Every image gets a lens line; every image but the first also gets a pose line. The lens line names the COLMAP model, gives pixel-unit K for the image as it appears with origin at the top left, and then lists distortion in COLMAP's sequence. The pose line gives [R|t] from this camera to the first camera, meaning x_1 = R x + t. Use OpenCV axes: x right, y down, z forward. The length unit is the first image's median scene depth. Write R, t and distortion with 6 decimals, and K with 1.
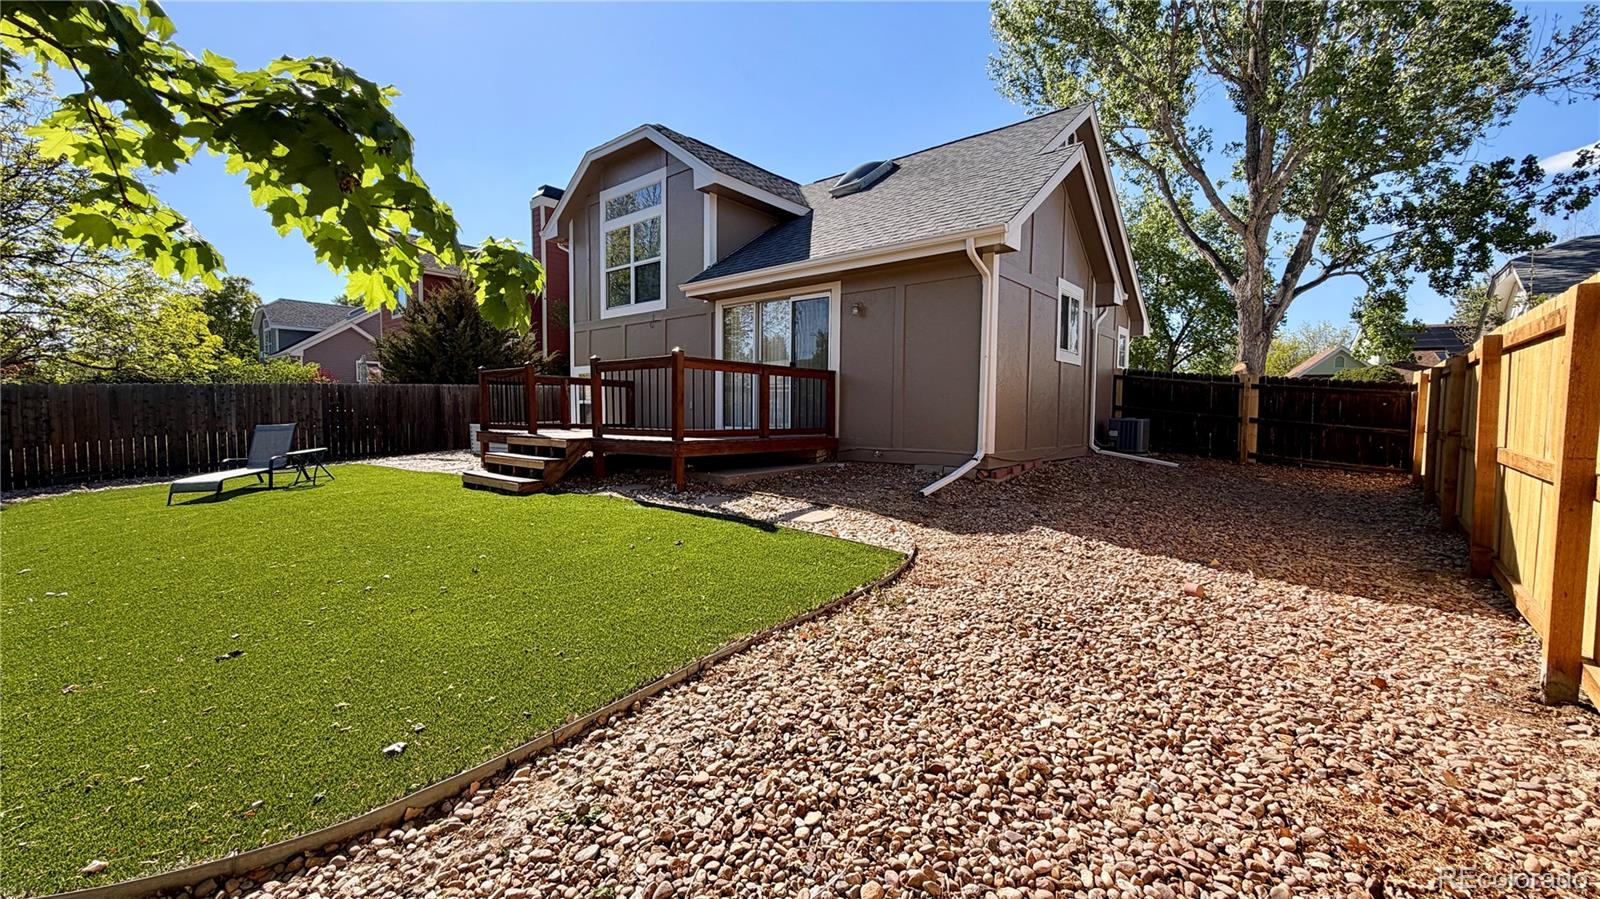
lens RADIAL K [[635.0, 0, 799.2], [0, 635.0, 451.9], [0, 0, 1]] dist [0.002600, -0.000075]
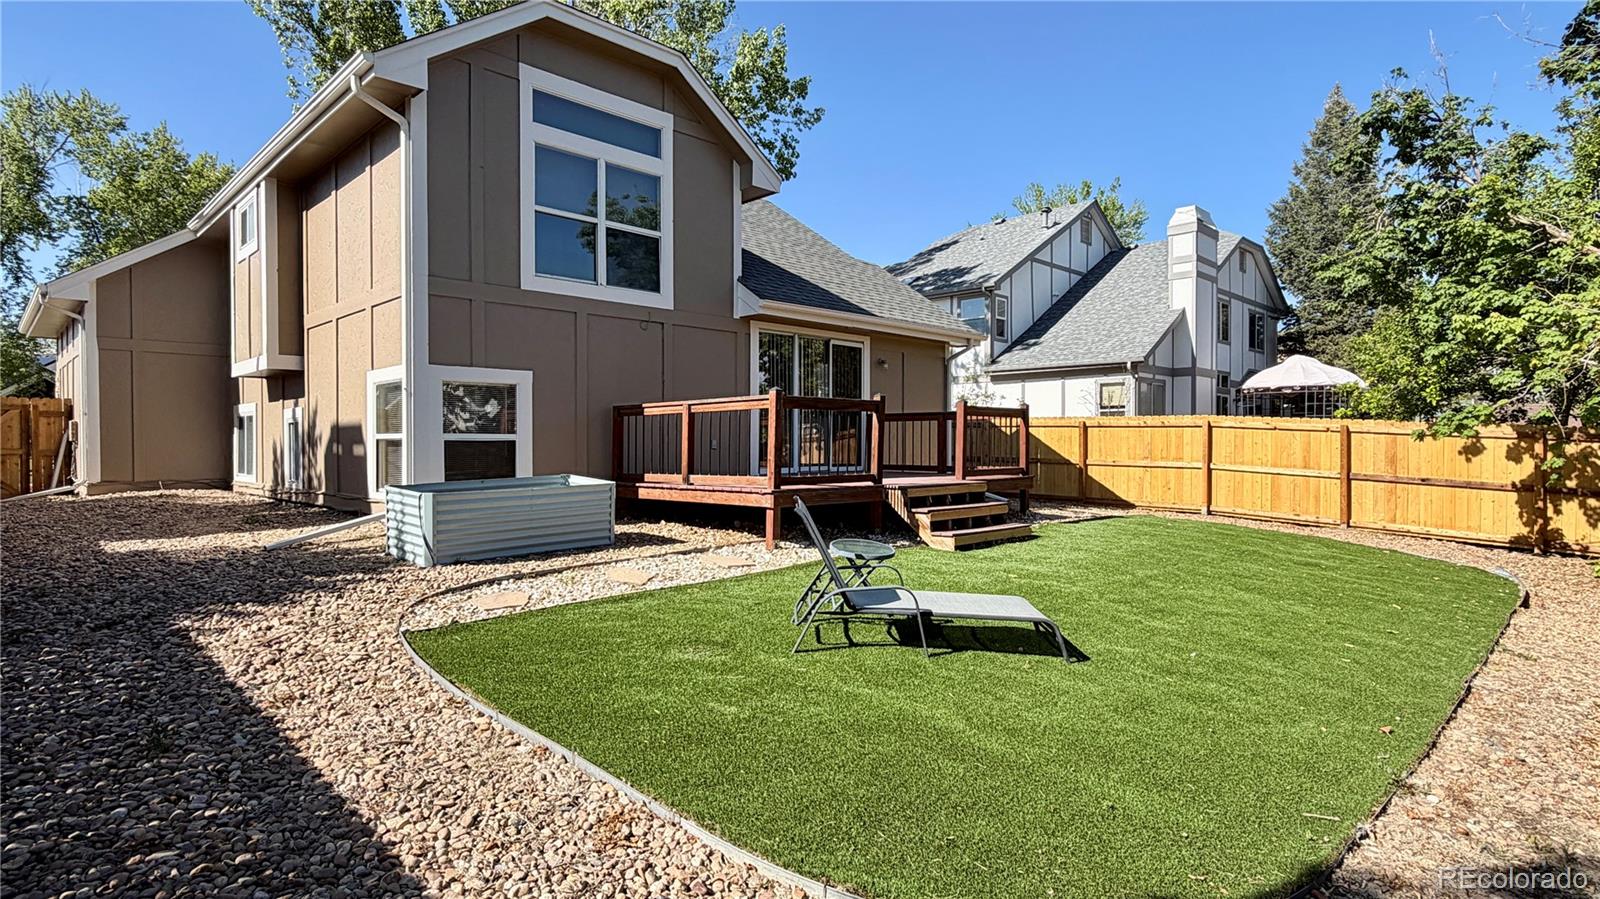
lens RADIAL K [[838.4, 0, 800.1], [0, 838.4, 452.7], [0, 0, 1]] dist [-0.000836, -0.000090]
pose [[0.106200, -0.006947, 0.994321, -1.083772], [0.054874, 0.998493, 0.001115, -0.054414], [-0.992830, 0.054444, 0.106421, 0.731199]]
